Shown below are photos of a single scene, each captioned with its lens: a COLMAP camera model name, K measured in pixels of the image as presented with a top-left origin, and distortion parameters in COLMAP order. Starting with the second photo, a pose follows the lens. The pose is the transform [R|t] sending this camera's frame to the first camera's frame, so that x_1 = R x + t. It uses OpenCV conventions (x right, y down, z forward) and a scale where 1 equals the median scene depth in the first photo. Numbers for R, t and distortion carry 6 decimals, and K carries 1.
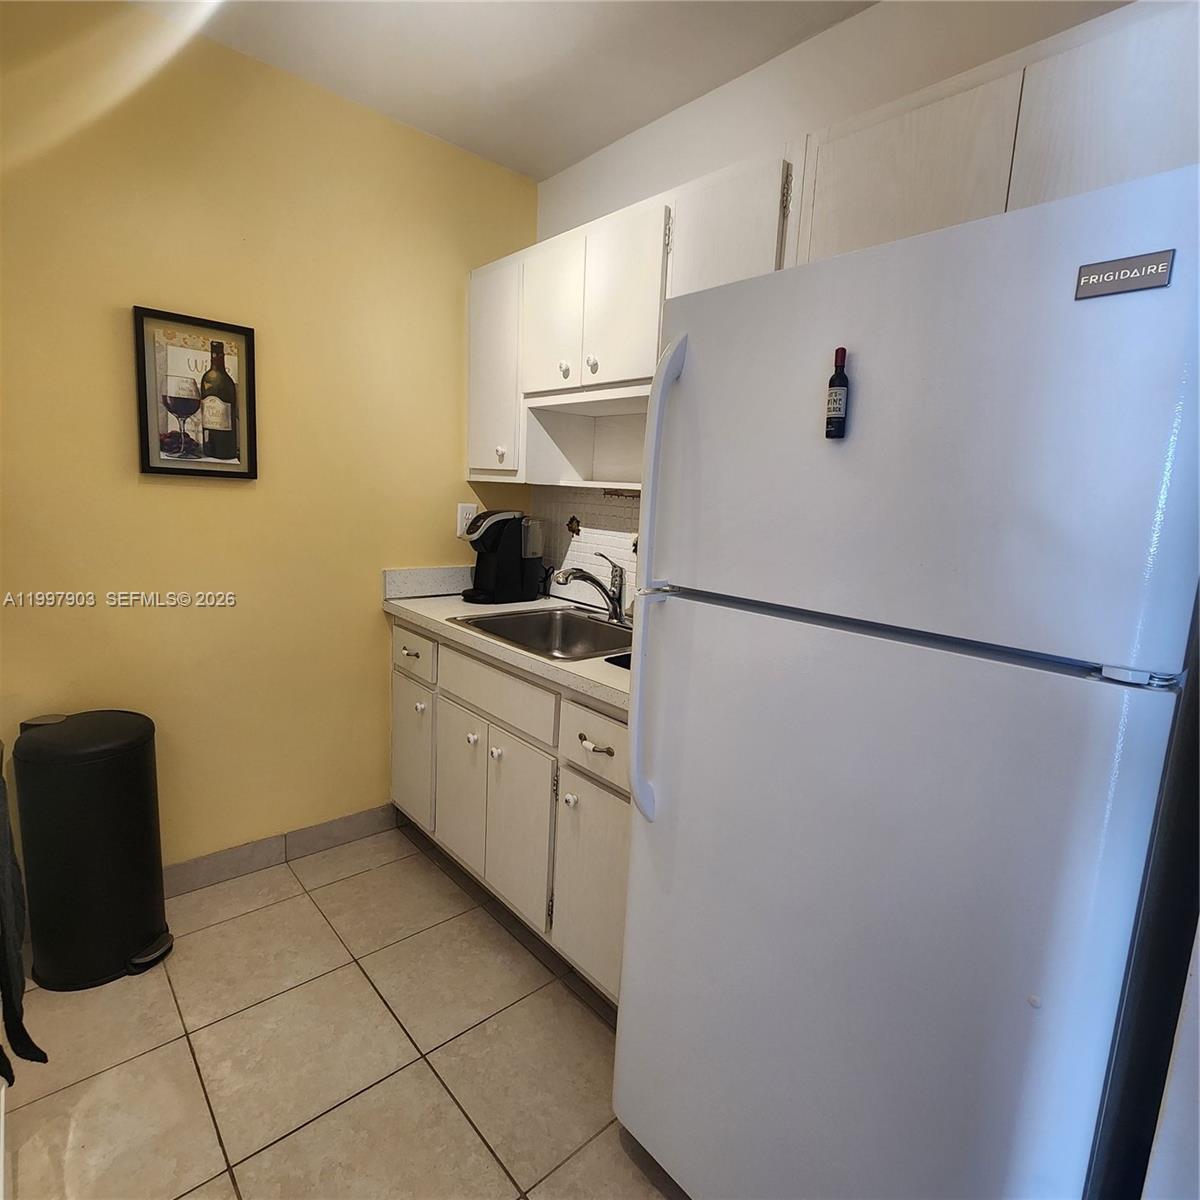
lens RADIAL K [[658.6, 0, 604.4], [0, 658.6, 593.9], [0, 0, 1]] dist [0.002549, -0.000635]
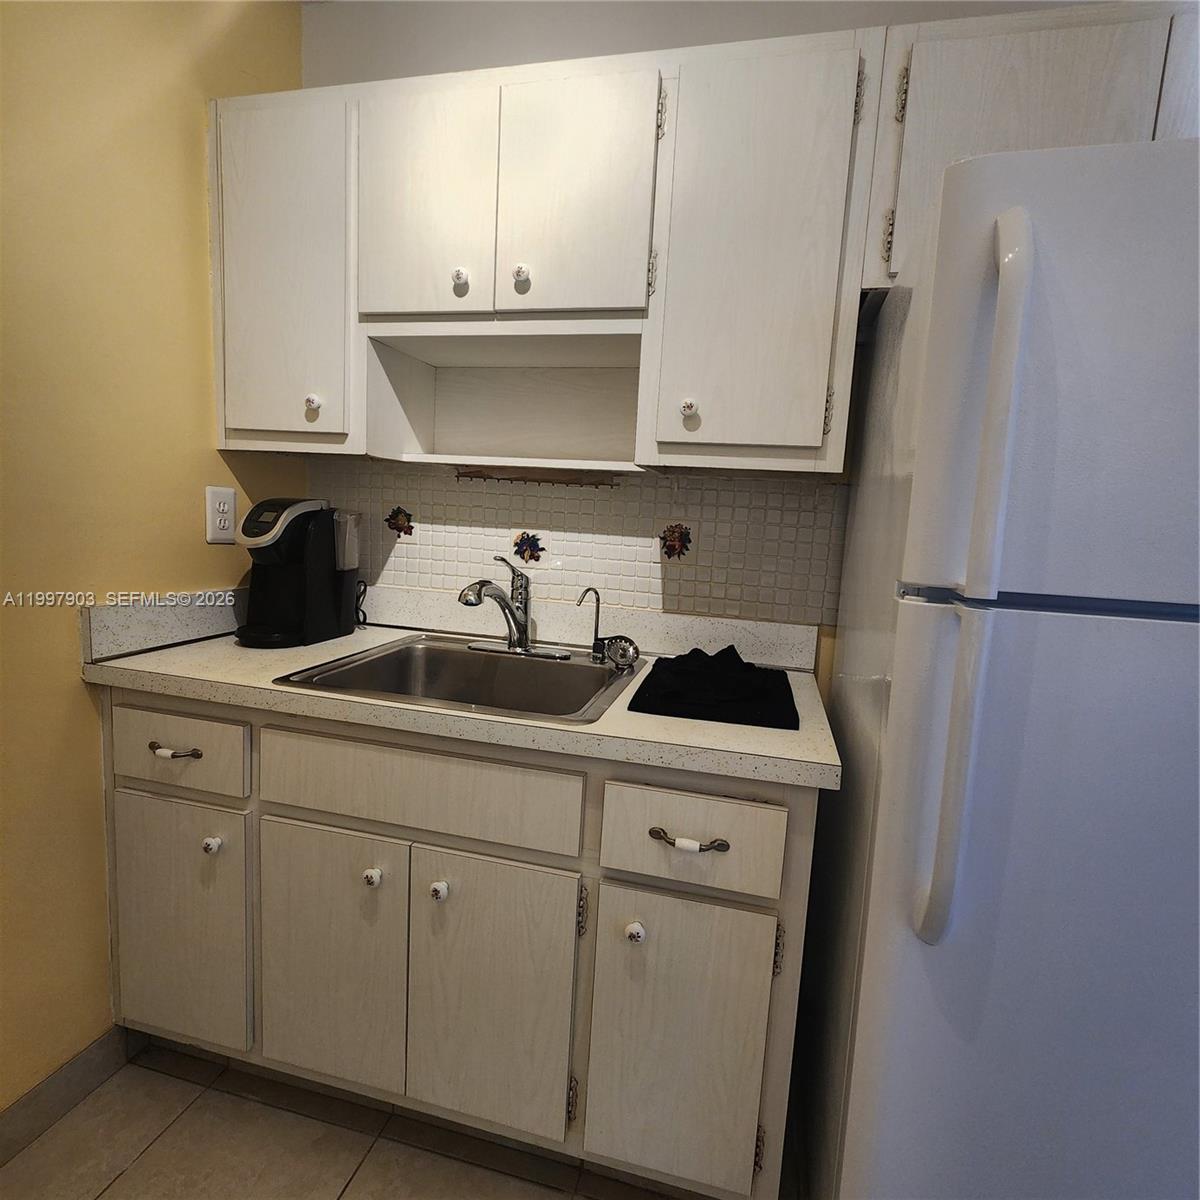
lens RADIAL K [[658.6, 0, 600.1], [0, 658.6, 596.2], [0, 0, 1]] dist [0.002549, -0.000635]
pose [[0.822763, -0.075105, 0.563401, -0.303031], [0.075278, 0.996898, 0.022962, -0.026414], [-0.563378, 0.023520, 0.825864, 0.335616]]
